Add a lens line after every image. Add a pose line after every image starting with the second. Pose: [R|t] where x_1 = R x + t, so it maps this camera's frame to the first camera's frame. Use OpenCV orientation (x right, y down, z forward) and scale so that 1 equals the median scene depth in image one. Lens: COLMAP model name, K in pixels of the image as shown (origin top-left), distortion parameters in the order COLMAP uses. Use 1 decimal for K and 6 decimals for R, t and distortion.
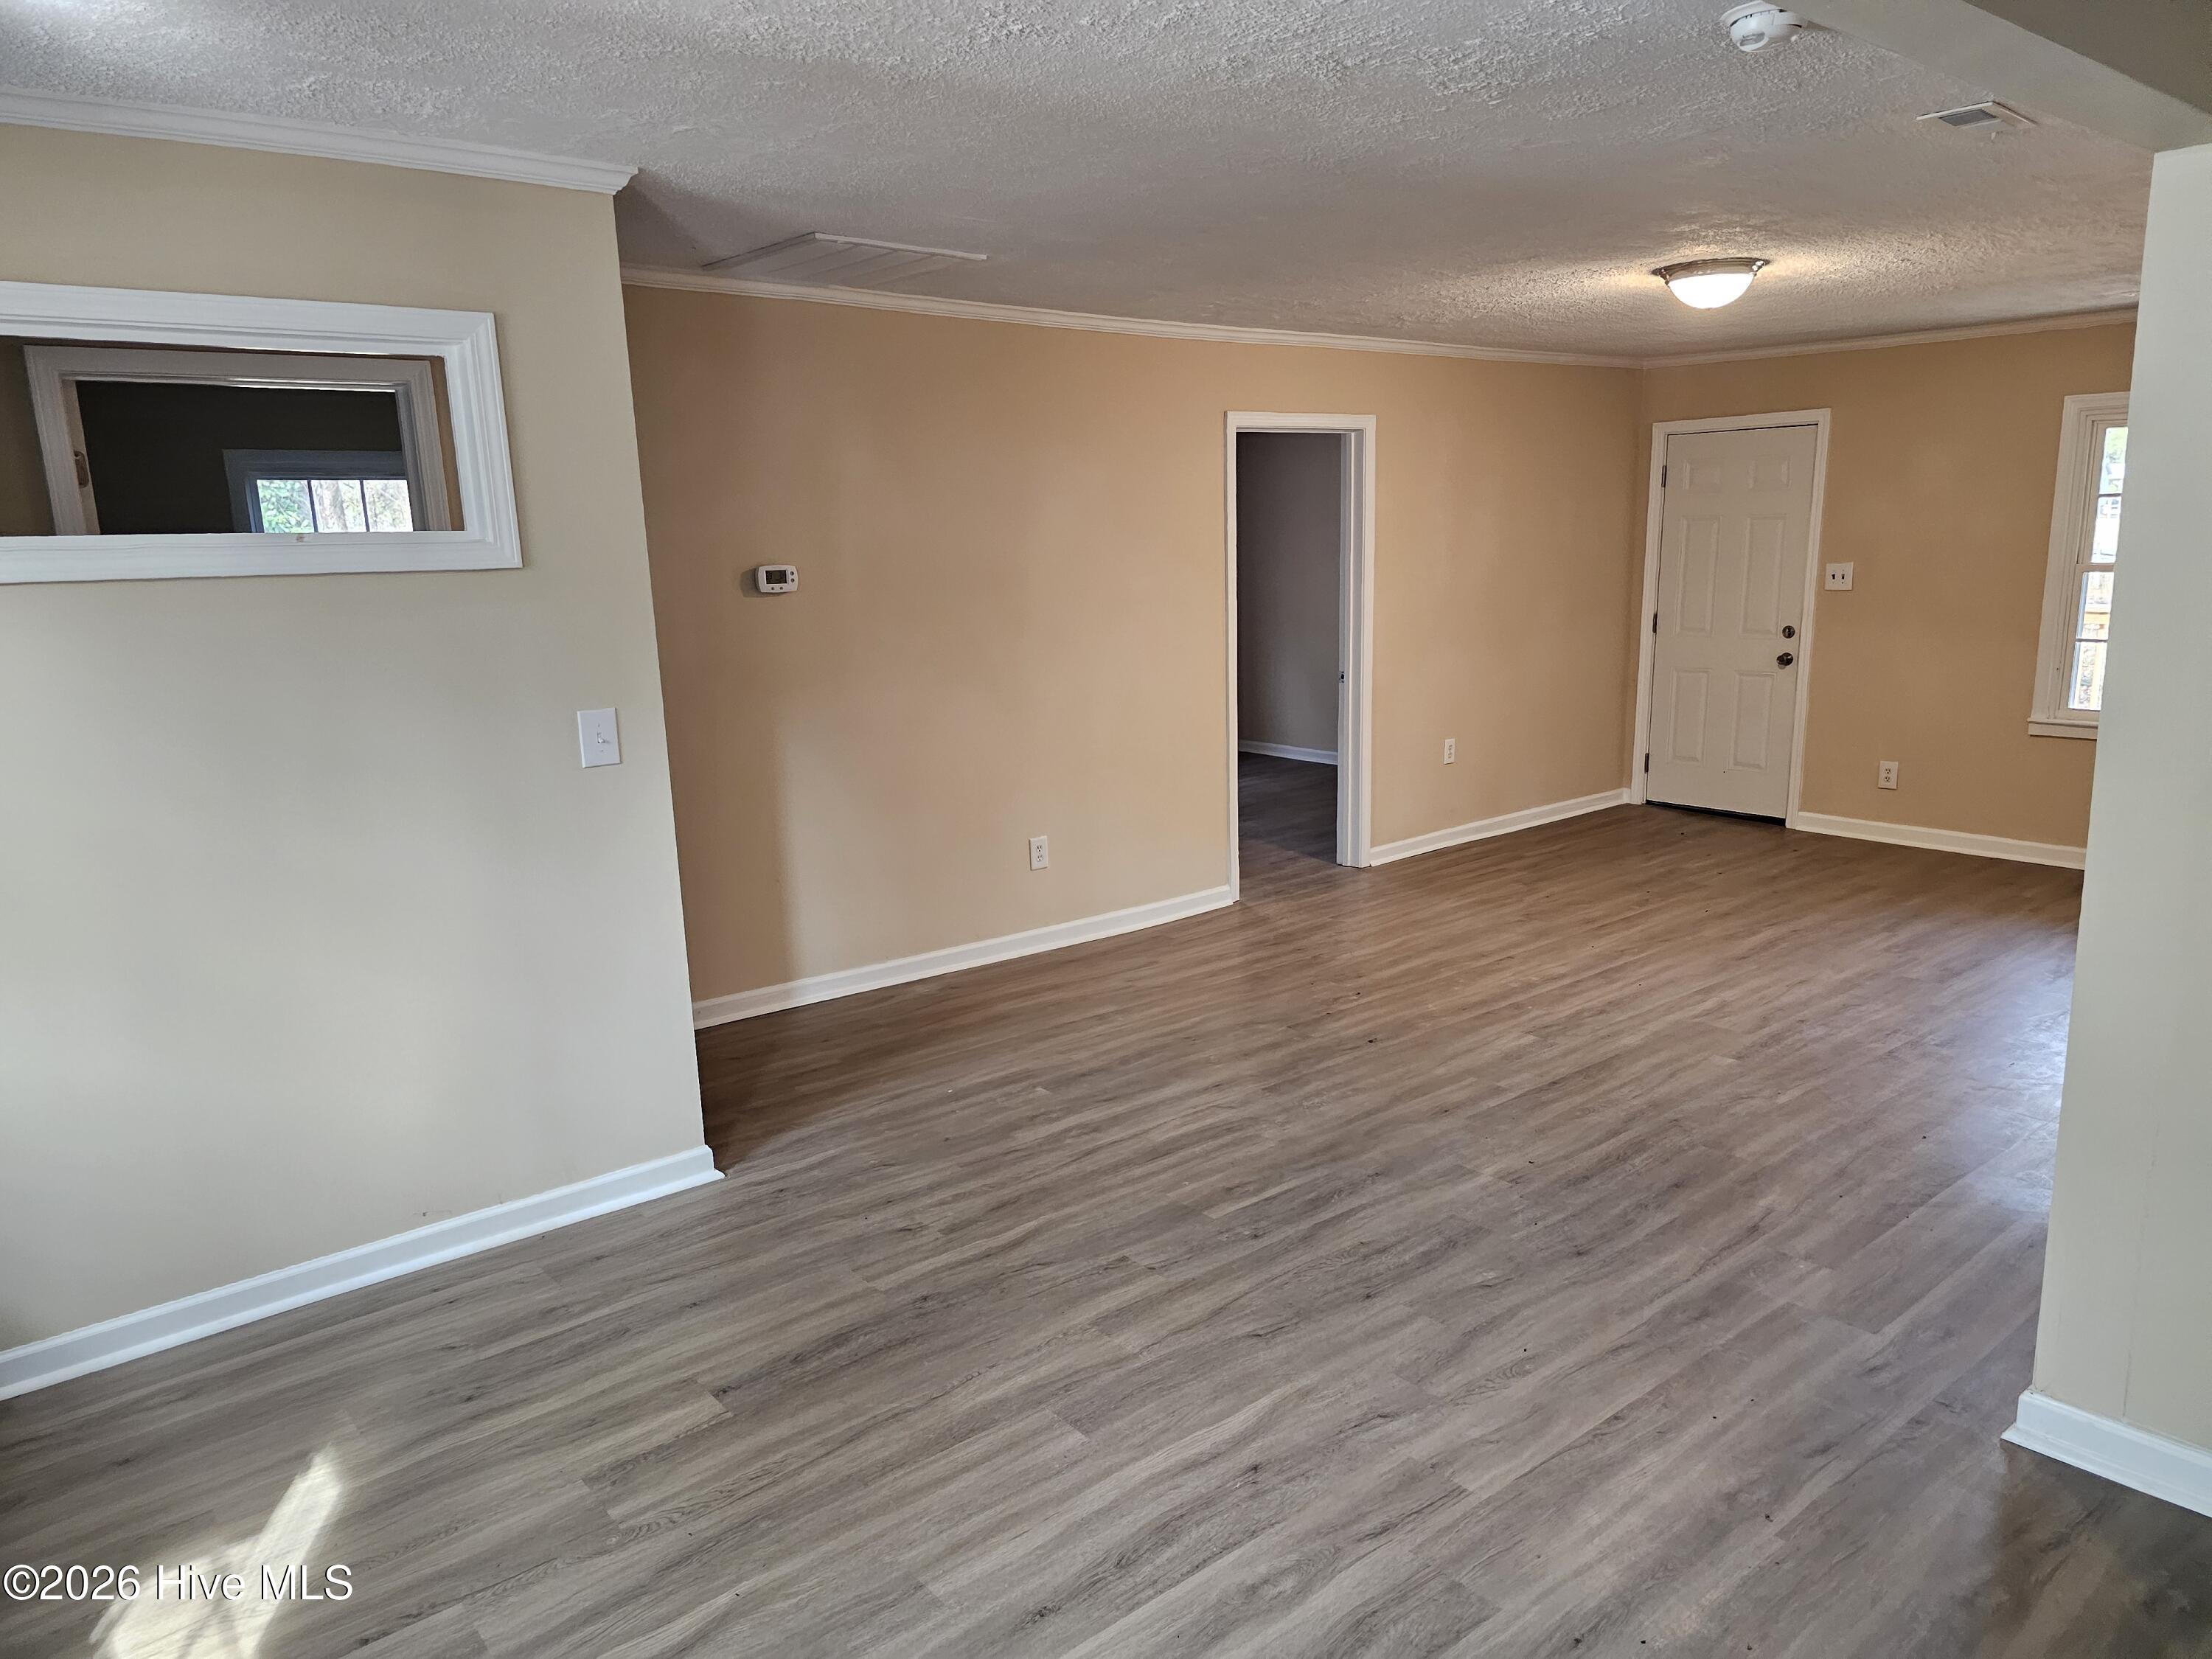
lens RADIAL K [[1498.2, 0, 1106.0], [0, 1498.2, 829.5], [0, 0, 1]] dist [0.002673, -0.069431]
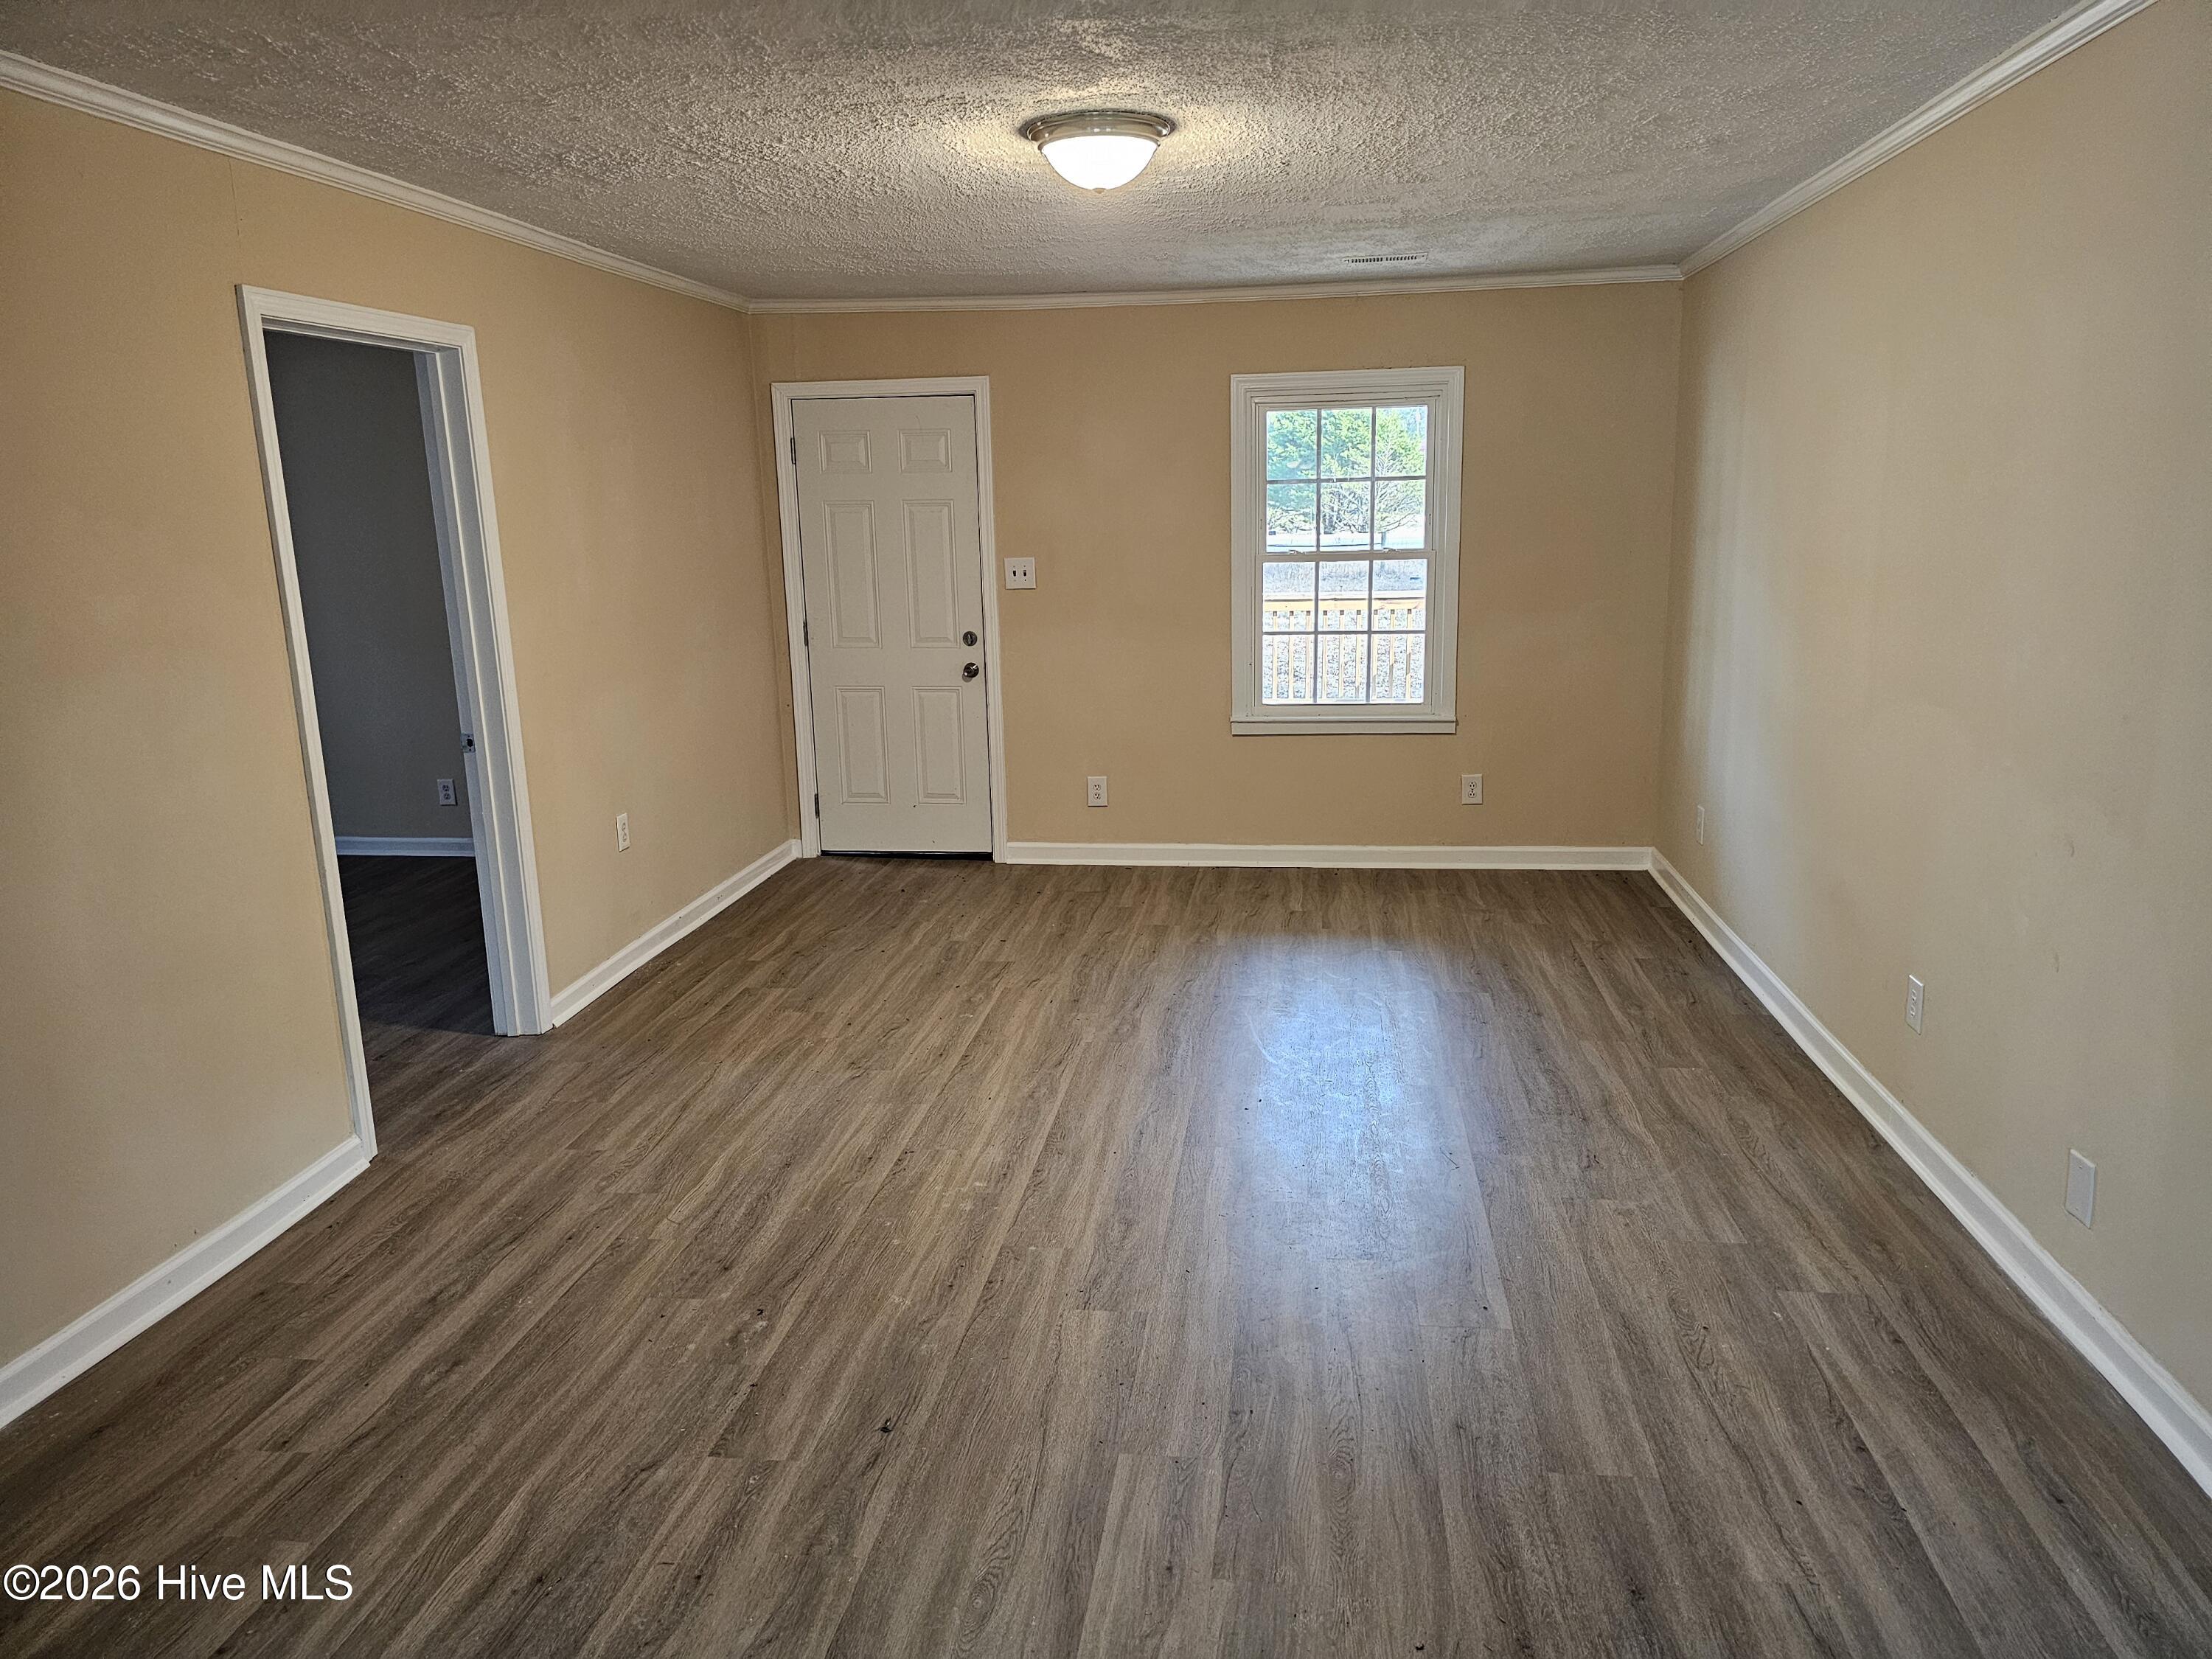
lens RADIAL K [[1458.2, 0, 1144.7], [0, 1458.2, 811.9], [0, 0, 1]] dist [0.101880, -0.138847]
pose [[0.723474, -0.127087, 0.678553, -0.064391], [0.132491, 0.990199, 0.044193, -0.065362], [-0.677518, 0.057929, 0.733221, 0.364502]]
